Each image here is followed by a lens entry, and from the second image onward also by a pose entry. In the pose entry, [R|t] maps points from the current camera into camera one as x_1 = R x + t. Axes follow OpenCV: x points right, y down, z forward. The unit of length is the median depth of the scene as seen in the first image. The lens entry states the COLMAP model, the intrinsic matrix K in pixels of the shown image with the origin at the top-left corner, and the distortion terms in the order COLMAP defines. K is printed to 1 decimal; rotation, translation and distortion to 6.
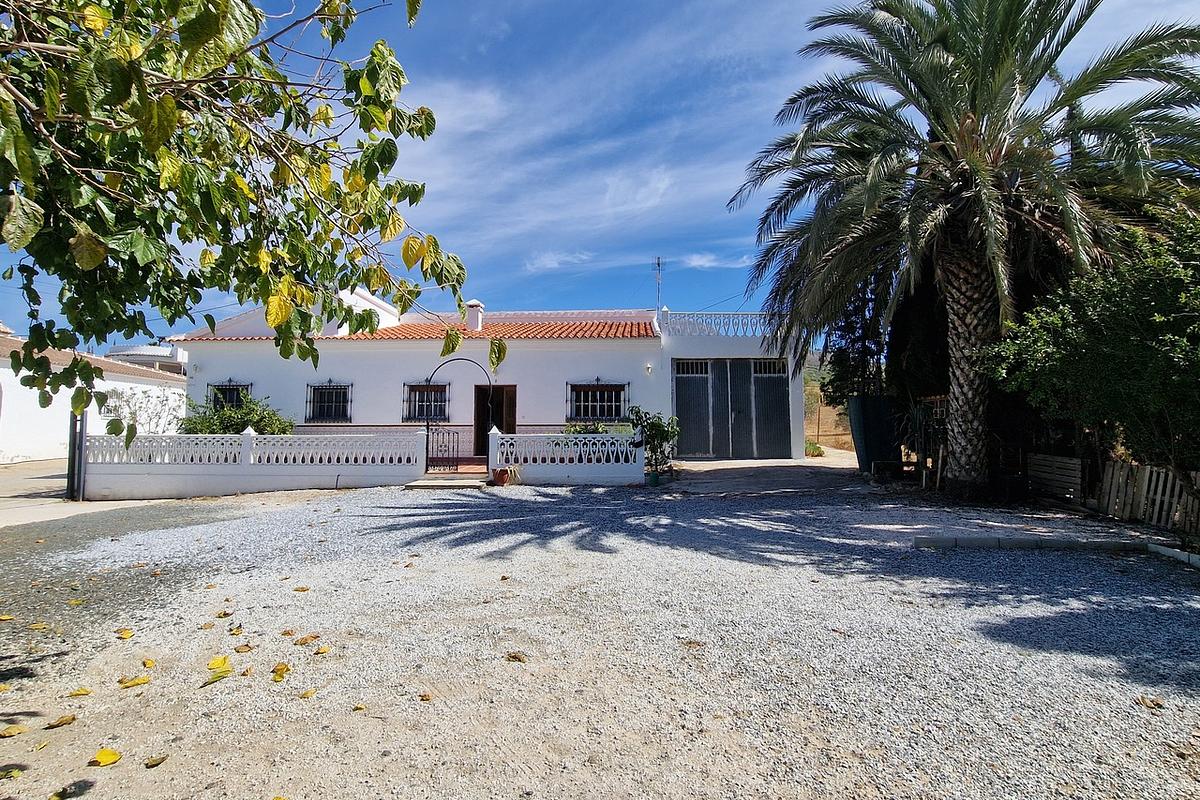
lens RADIAL K [[605.2, 0, 587.0], [0, 605.2, 395.0], [0, 0, 1]] dist [-0.004925, 0.000938]
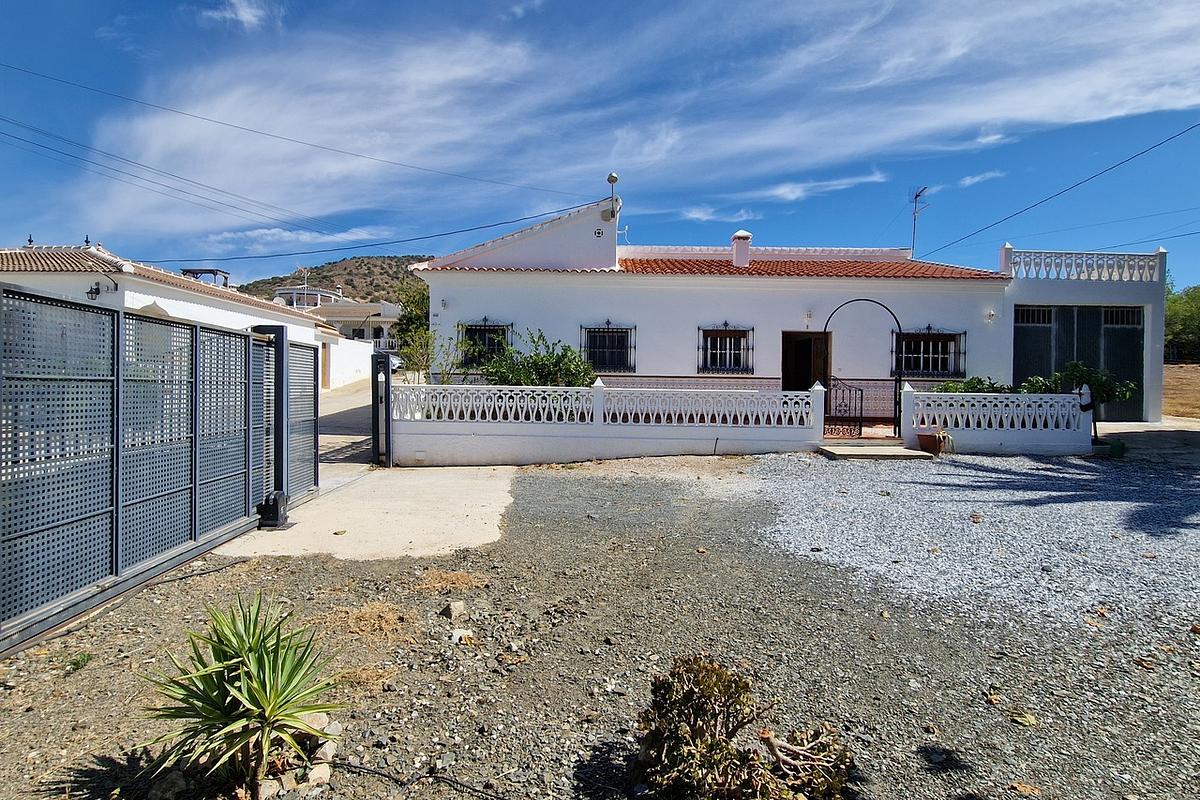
lens RADIAL K [[605.2, 0, 610.3], [0, 605.2, 393.5], [0, 0, 1]] dist [-0.004925, 0.000938]
pose [[0.998390, 0.014549, 0.054828, -0.477441], [-0.018611, 0.997061, 0.074321, 0.012456], [-0.053586, -0.075222, 0.995726, 0.165643]]
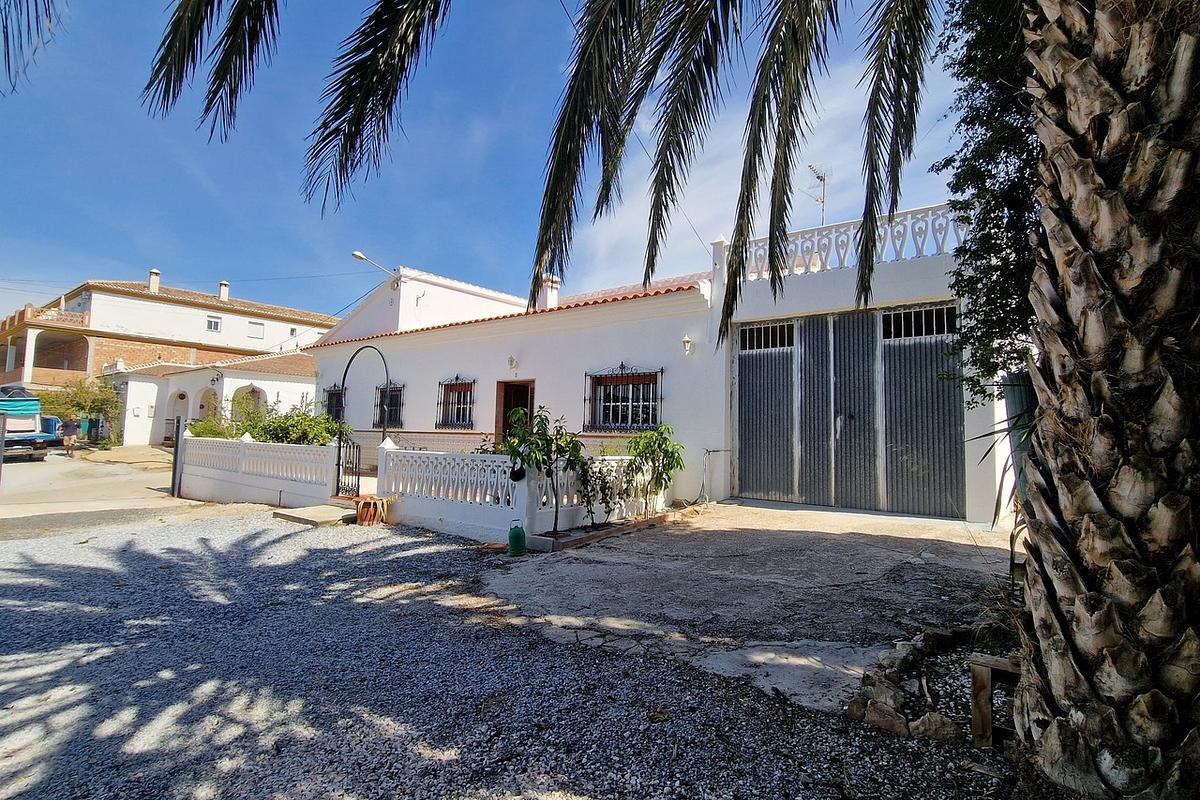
lens RADIAL K [[605.2, 0, 600.3], [0, 605.2, 397.9], [0, 0, 1]] dist [-0.004925, 0.000938]
pose [[0.803034, -0.019267, -0.595621, 0.382165], [0.019845, 0.999787, -0.005585, 0.011156], [0.595602, -0.007335, 0.803246, 0.466705]]
